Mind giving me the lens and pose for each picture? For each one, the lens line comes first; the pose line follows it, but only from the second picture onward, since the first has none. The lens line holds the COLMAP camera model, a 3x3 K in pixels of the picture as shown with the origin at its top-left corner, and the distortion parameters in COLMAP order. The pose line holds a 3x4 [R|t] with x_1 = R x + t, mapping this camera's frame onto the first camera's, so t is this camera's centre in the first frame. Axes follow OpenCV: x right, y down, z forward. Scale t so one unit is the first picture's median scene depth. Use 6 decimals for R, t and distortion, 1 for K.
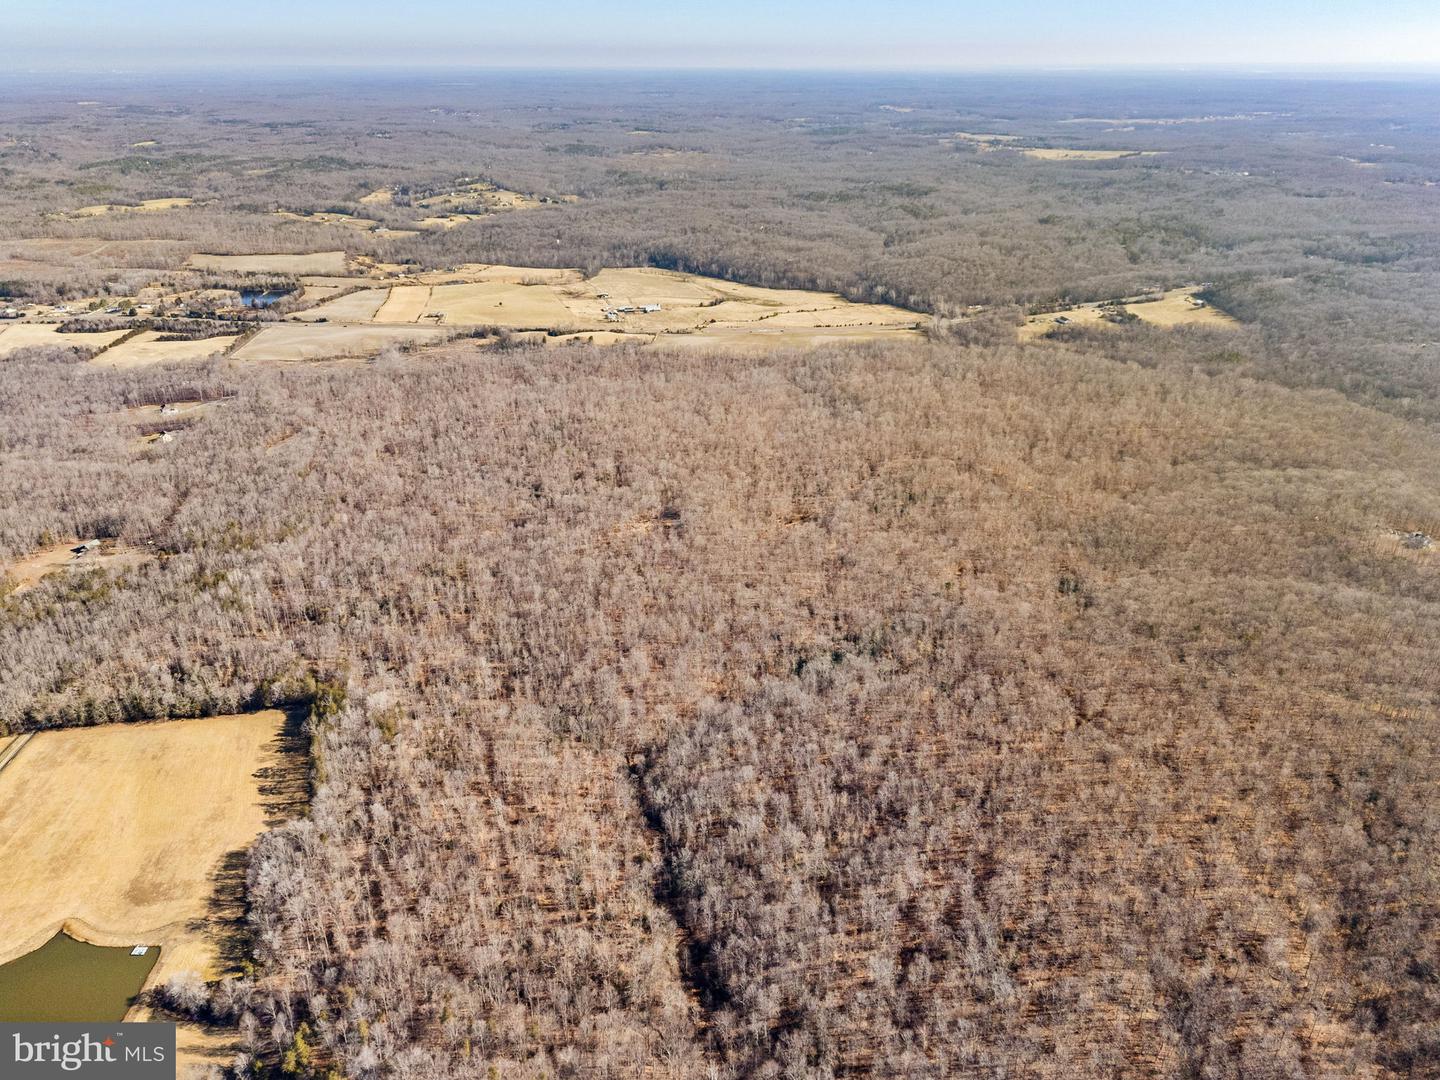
lens RADIAL K [[1021.0, 0, 739.2], [0, 1021.0, 543.6], [0, 0, 1]] dist [0.069714, -0.051366]
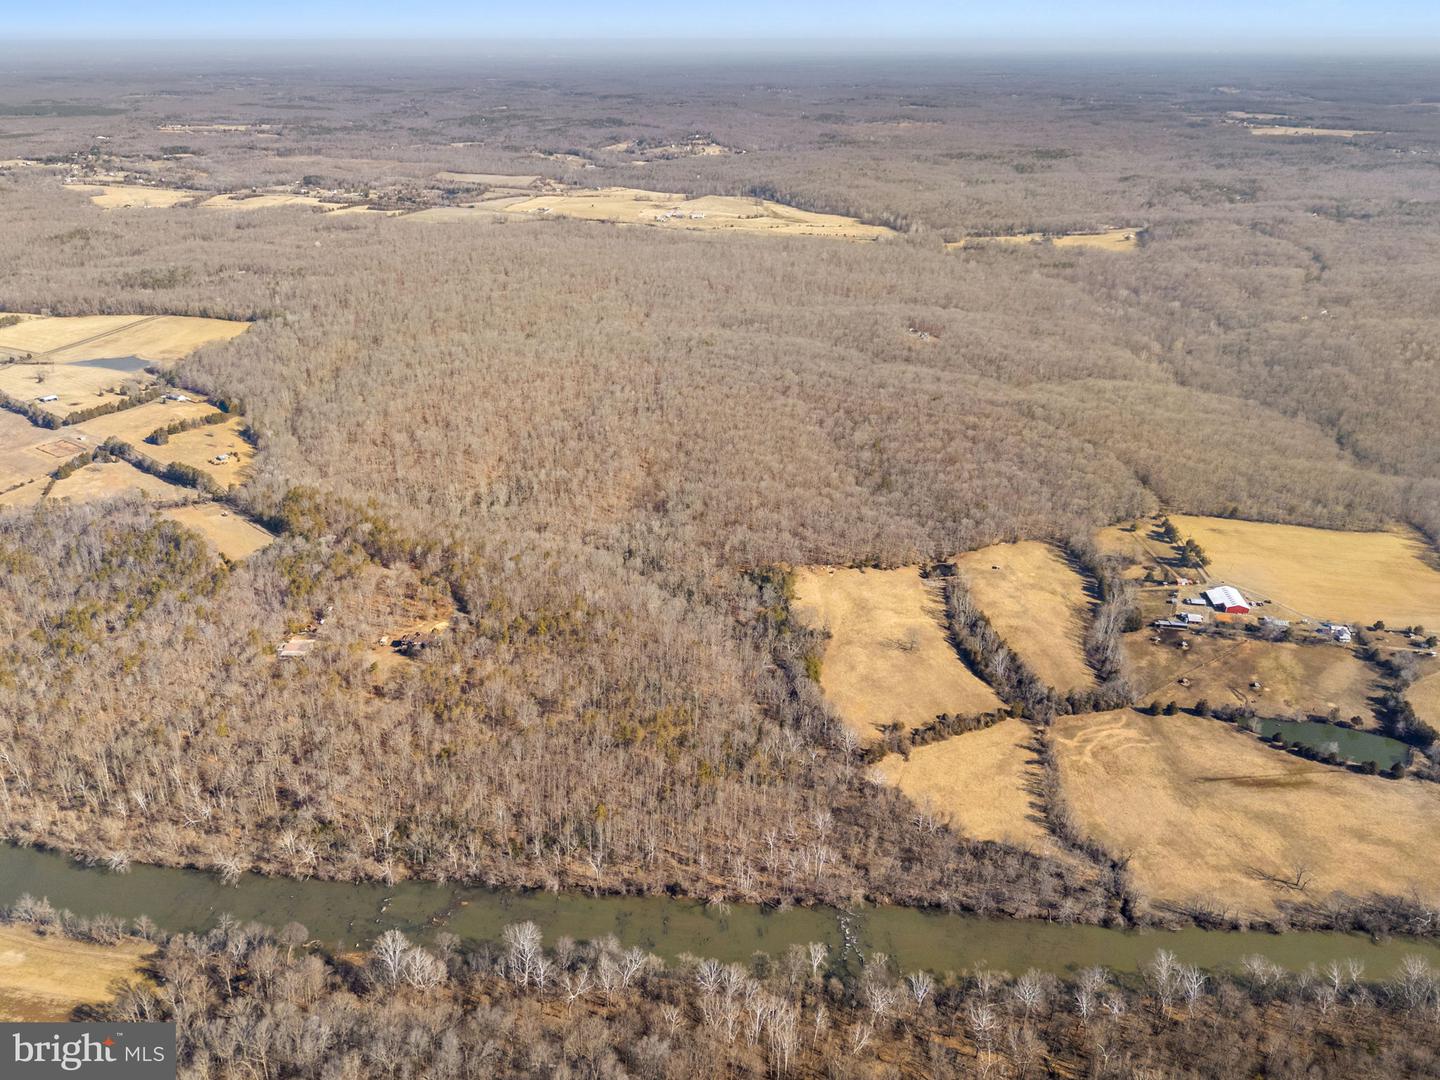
lens RADIAL K [[1043.2, 0, 713.4], [0, 1043.2, 537.8], [0, 0, 1]] dist [0.067786, -0.053633]
pose [[0.933568, 0.155415, -0.322950, 0.387885], [-0.155353, 0.987513, 0.026140, 0.127748], [0.322980, 0.025767, 0.946055, -0.241630]]
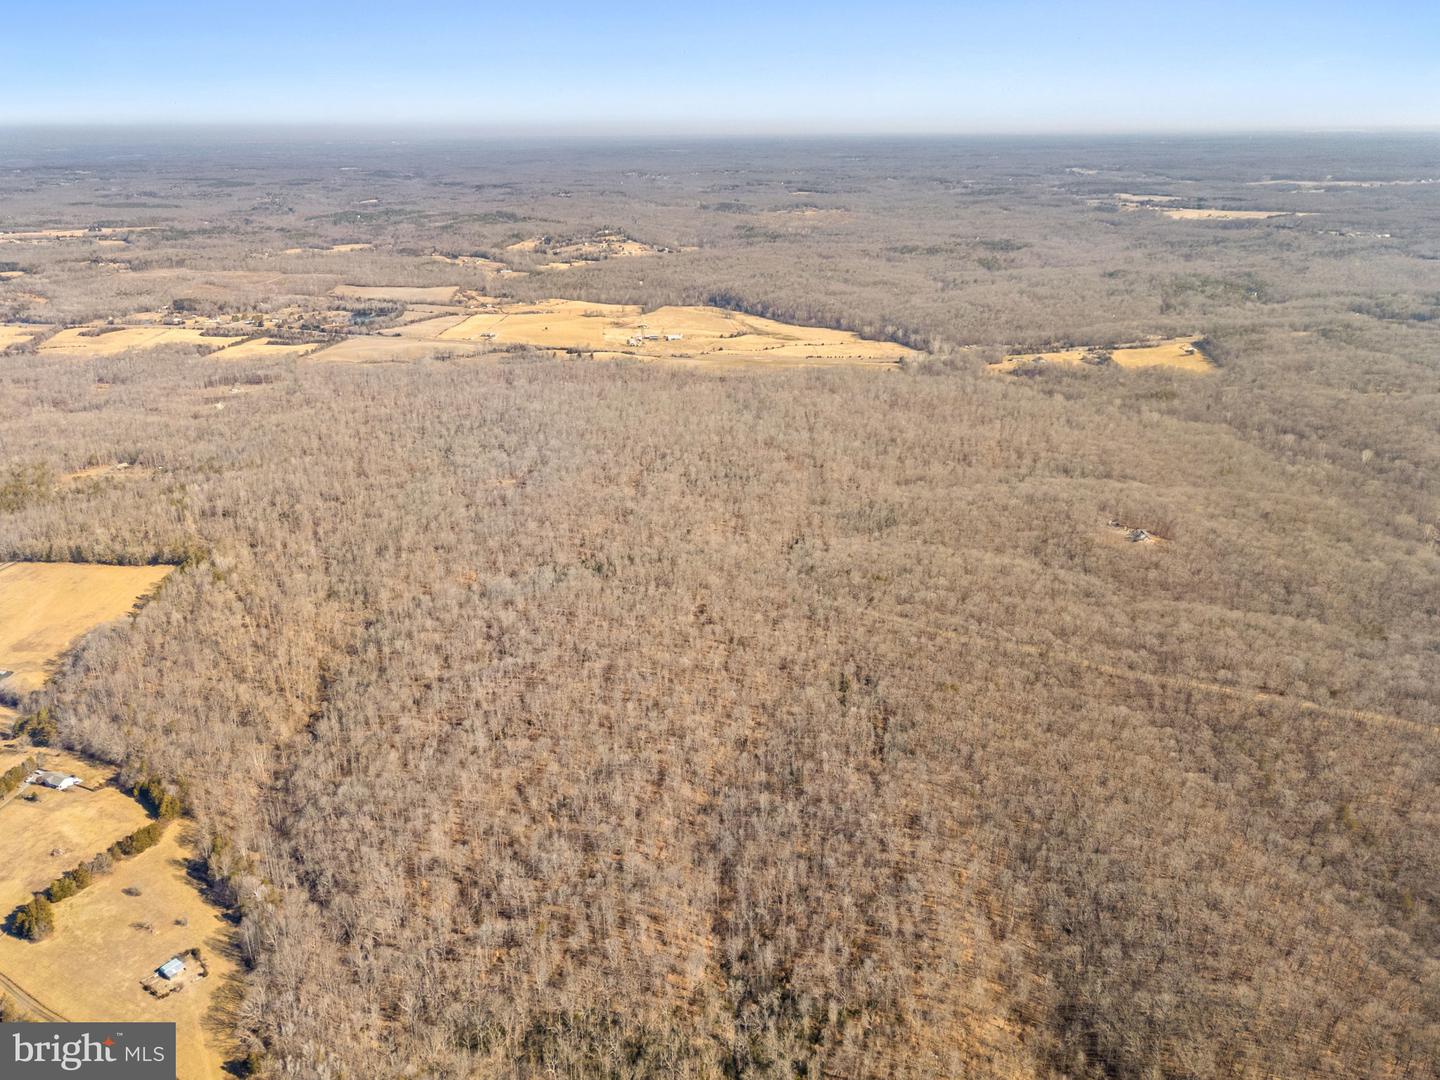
lens RADIAL K [[1031.4, 0, 712.7], [0, 1031.4, 541.5], [0, 0, 1]] dist [0.068949, -0.055055]
pose [[0.974935, 0.076647, -0.208869, 0.187220], [-0.088745, 0.994840, -0.049163, 0.042307], [0.204023, 0.066467, 0.976707, -0.081460]]
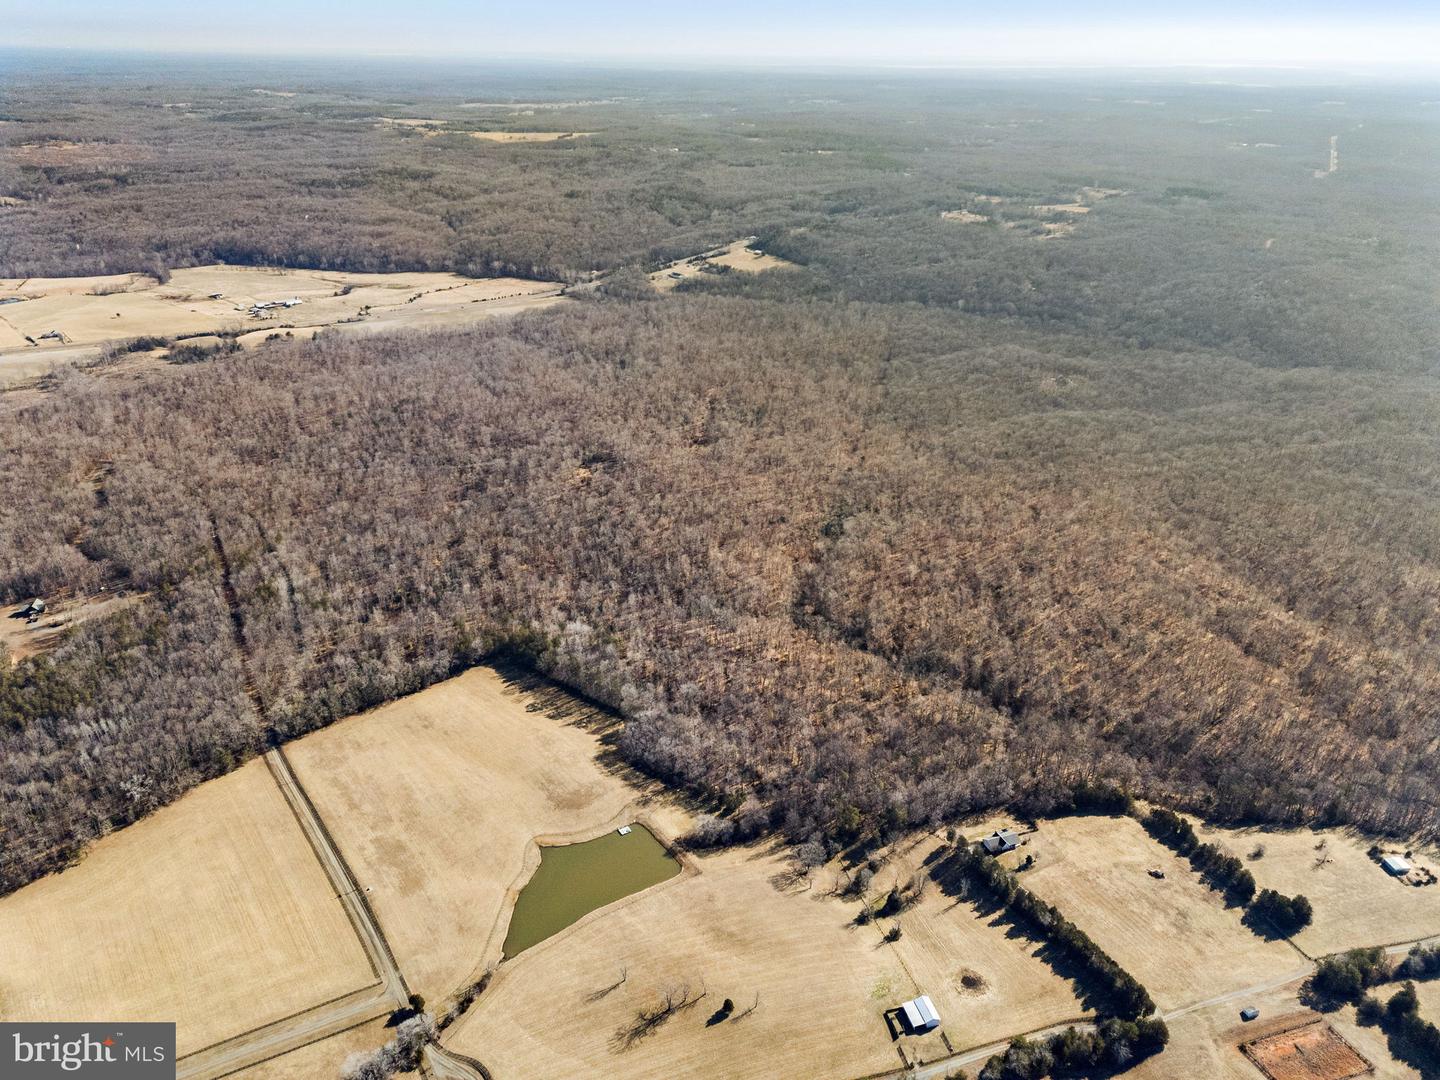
lens RADIAL K [[1013.8, 0, 720.0], [0, 1013.8, 540.0], [0, 0, 1]] dist [0.003573, 0.001195]
pose [[0.842400, -0.221801, 0.491088, -0.232685], [0.213339, 0.974169, 0.074030, 0.002683], [-0.494822, 0.042405, 0.867959, -0.013898]]
